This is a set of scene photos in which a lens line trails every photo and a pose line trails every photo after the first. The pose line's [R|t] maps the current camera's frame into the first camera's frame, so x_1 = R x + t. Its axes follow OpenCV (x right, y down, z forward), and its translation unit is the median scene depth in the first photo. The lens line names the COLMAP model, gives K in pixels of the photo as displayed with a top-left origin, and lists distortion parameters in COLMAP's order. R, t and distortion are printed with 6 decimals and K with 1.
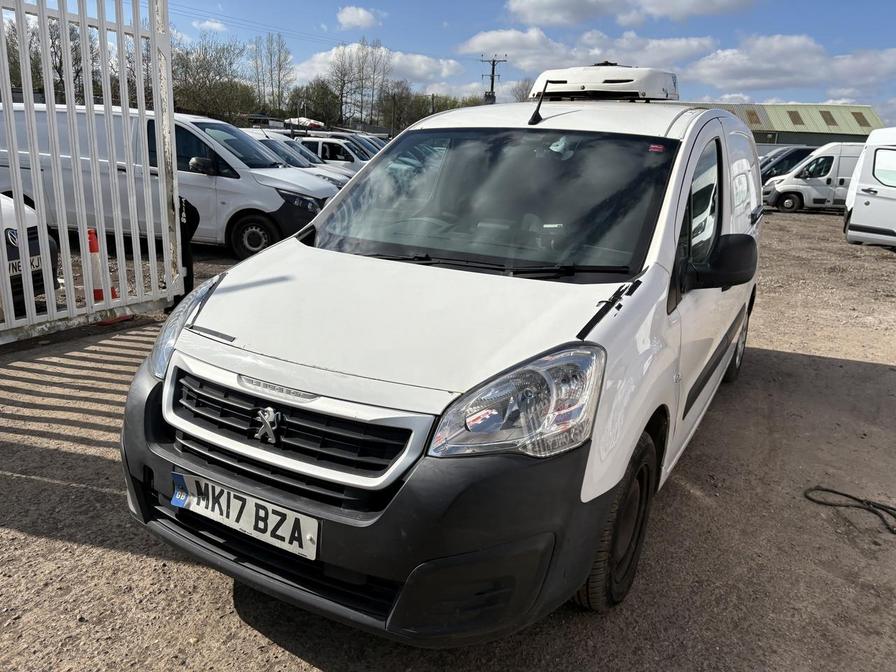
lens RADIAL K [[695.9, 0, 448.3], [0, 695.9, 334.8], [0, 0, 1]] dist [0.041380, -0.024549]
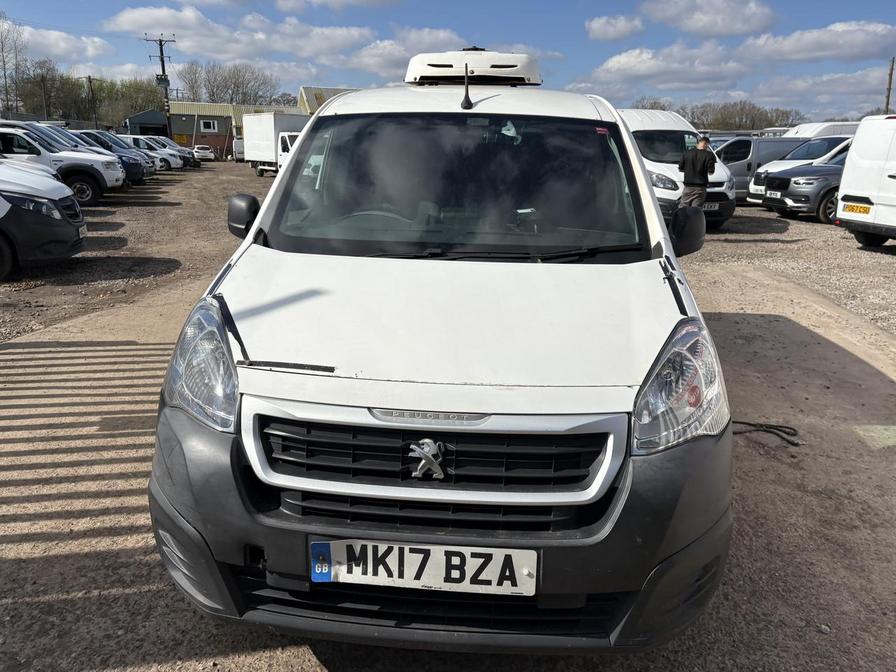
lens RADIAL K [[695.9, 0, 448.6], [0, 695.9, 333.4], [0, 0, 1]] dist [0.041380, -0.024549]
pose [[0.906163, -0.134644, 0.400924, -0.544309], [0.128225, 0.990815, 0.042937, -0.057436], [-0.403023, 0.012500, 0.915104, 0.195544]]
